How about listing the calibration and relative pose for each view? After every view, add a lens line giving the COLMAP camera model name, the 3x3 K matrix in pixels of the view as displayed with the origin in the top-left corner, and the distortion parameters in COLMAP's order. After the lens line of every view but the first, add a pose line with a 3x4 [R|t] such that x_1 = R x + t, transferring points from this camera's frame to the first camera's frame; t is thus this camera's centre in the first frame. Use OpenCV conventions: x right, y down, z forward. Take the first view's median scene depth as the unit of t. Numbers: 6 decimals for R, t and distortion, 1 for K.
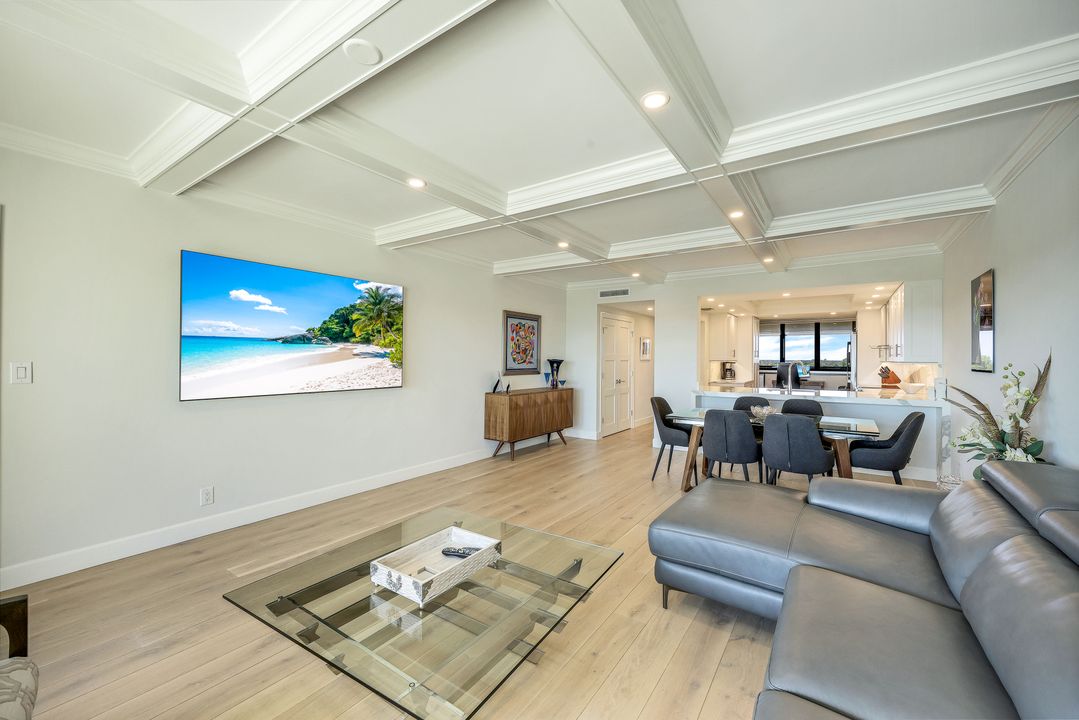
lens RADIAL K [[434.0, 0, 546.8], [0, 434.0, 355.4], [0, 0, 1]] dist [0.002678, -0.000936]
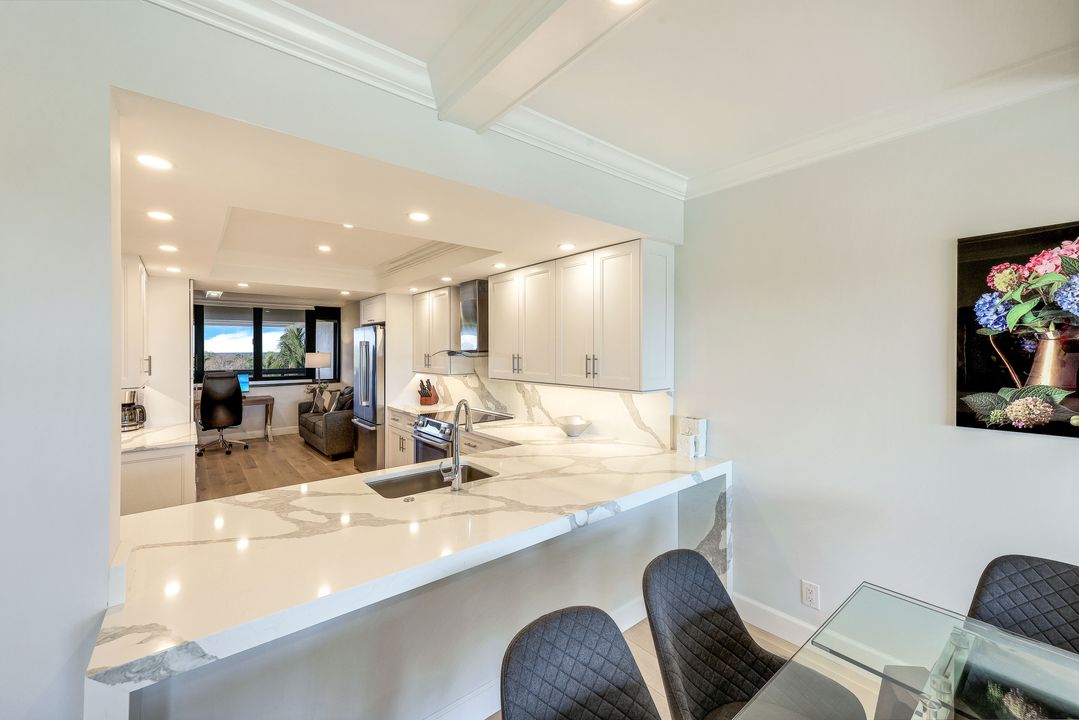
lens RADIAL K [[434.0, 0, 532.7], [0, 434.0, 346.6], [0, 0, 1]] dist [0.002678, -0.000936]
pose [[0.303930, 0.002032, 0.952692, 0.216806], [0.002875, 0.999991, -0.003050, -0.027108], [-0.952690, 0.003666, 0.303922, 0.745848]]
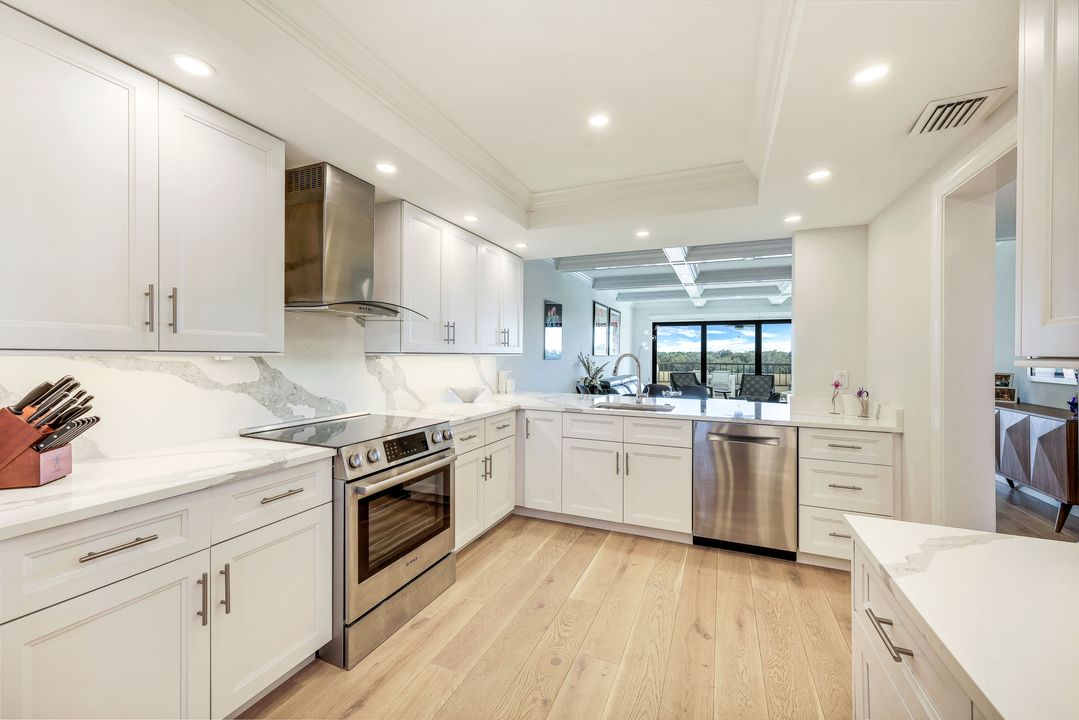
lens RADIAL K [[434.0, 0, 542.8], [0, 434.0, 354.9], [0, 0, 1]] dist [0.002678, -0.000936]
pose [[-0.979900, -0.013211, -0.199050, 0.734442], [-0.012957, 0.999913, -0.002581, 0.016530], [0.199067, 0.000050, -0.979986, 1.418050]]
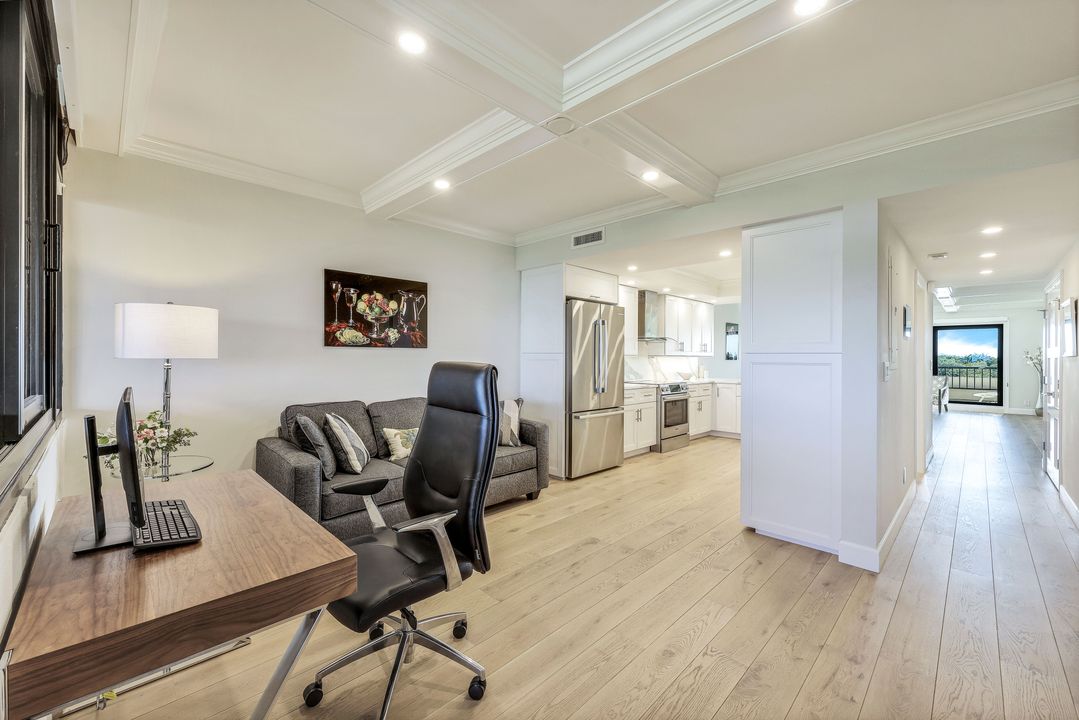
lens RADIAL K [[434.0, 0, 540.8], [0, 434.0, 360.7], [0, 0, 1]] dist [0.002678, -0.000936]
pose [[-0.981074, -0.014229, 0.193109, 0.872844], [-0.013451, 0.999895, 0.005339, 0.025581], [-0.193165, 0.002641, -0.981163, 2.049778]]
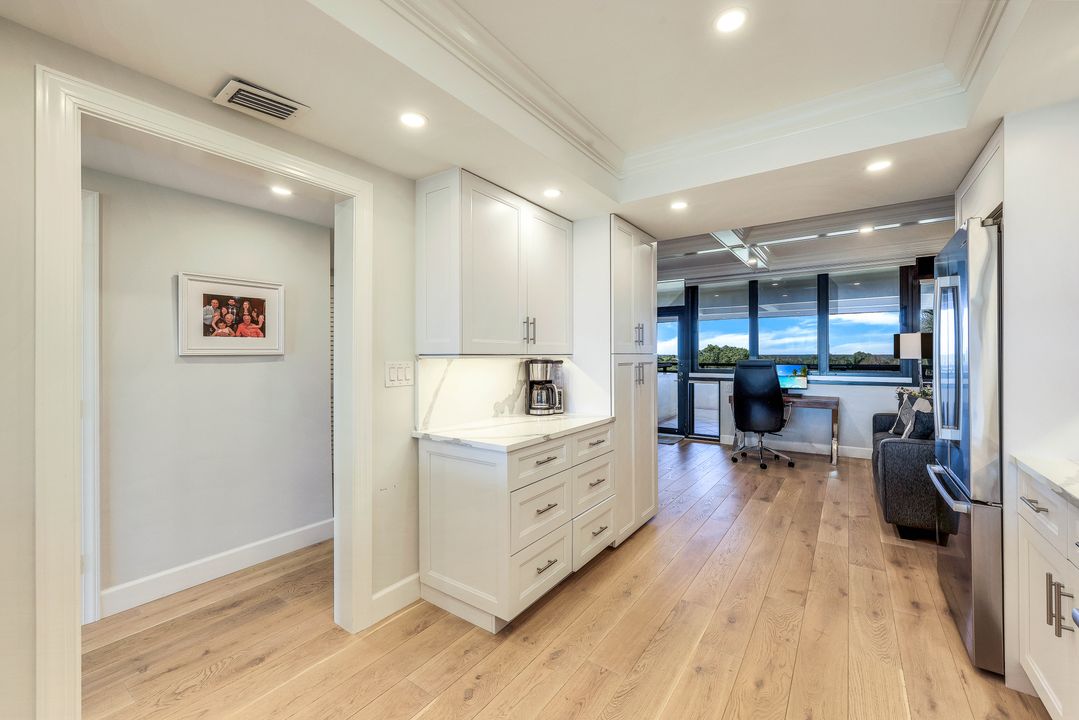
lens RADIAL K [[434.0, 0, 543.0], [0, 434.0, 351.1], [0, 0, 1]] dist [0.002678, -0.000936]
pose [[0.999705, -0.008045, -0.022938, 0.610580], [0.007943, 0.999958, -0.004514, 0.014513], [0.022974, 0.004331, 0.999727, 0.966569]]
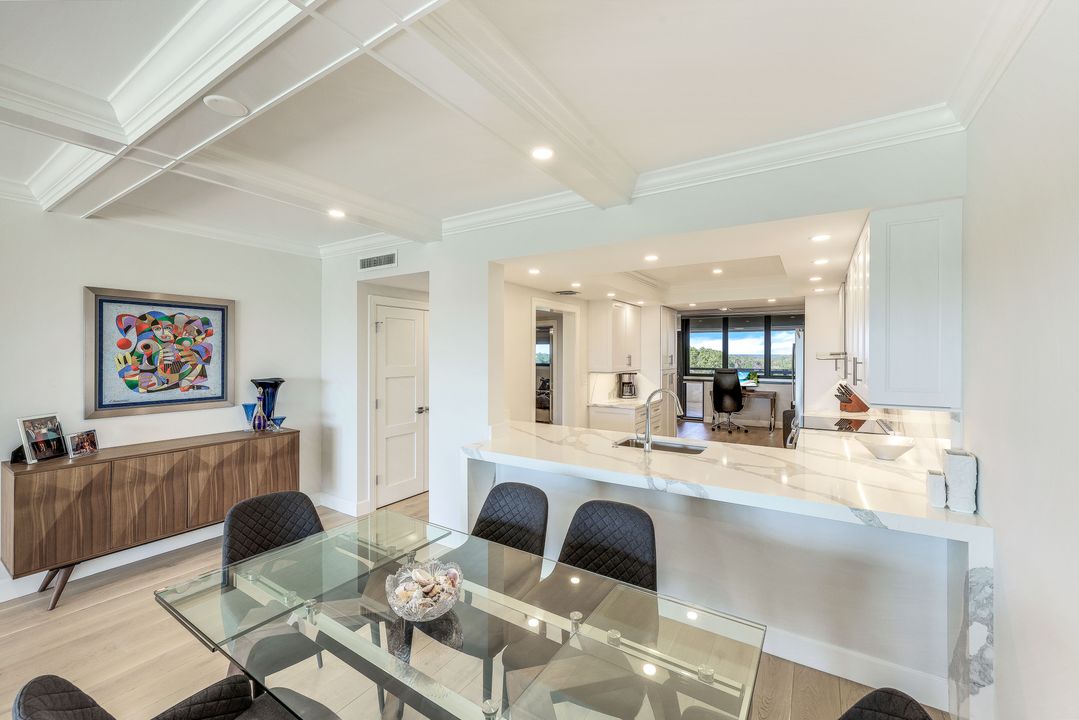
lens RADIAL K [[434.0, 0, 545.4], [0, 434.0, 352.5], [0, 0, 1]] dist [0.002678, -0.000936]
pose [[0.999433, -0.002390, 0.033598, 0.380689], [0.002264, 0.999990, 0.003799, -0.028058], [-0.033607, -0.003721, 0.999428, 0.454488]]
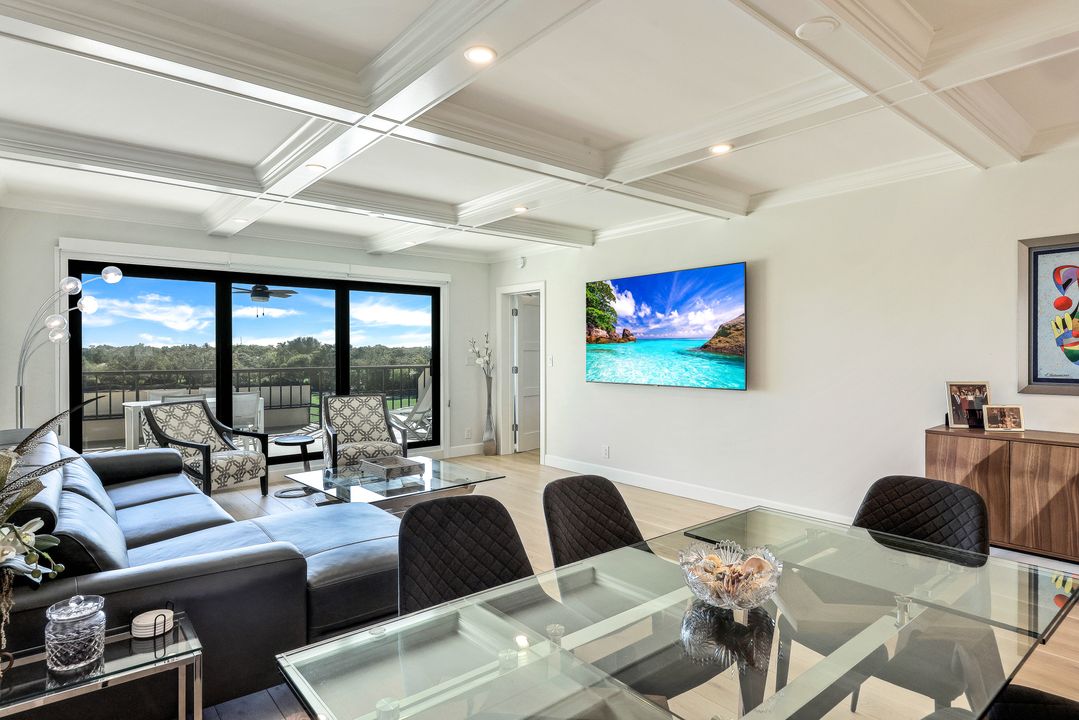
lens RADIAL K [[581.1, 0, 537.7], [0, 581.1, 352.8], [0, 0, 1]] dist [-0.001532, 0.003180]
pose [[-0.273908, -0.004522, -0.961745, 0.546313], [0.003519, 0.999978, -0.005704, 0.008095], [0.961749, -0.004947, -0.273886, 0.652528]]
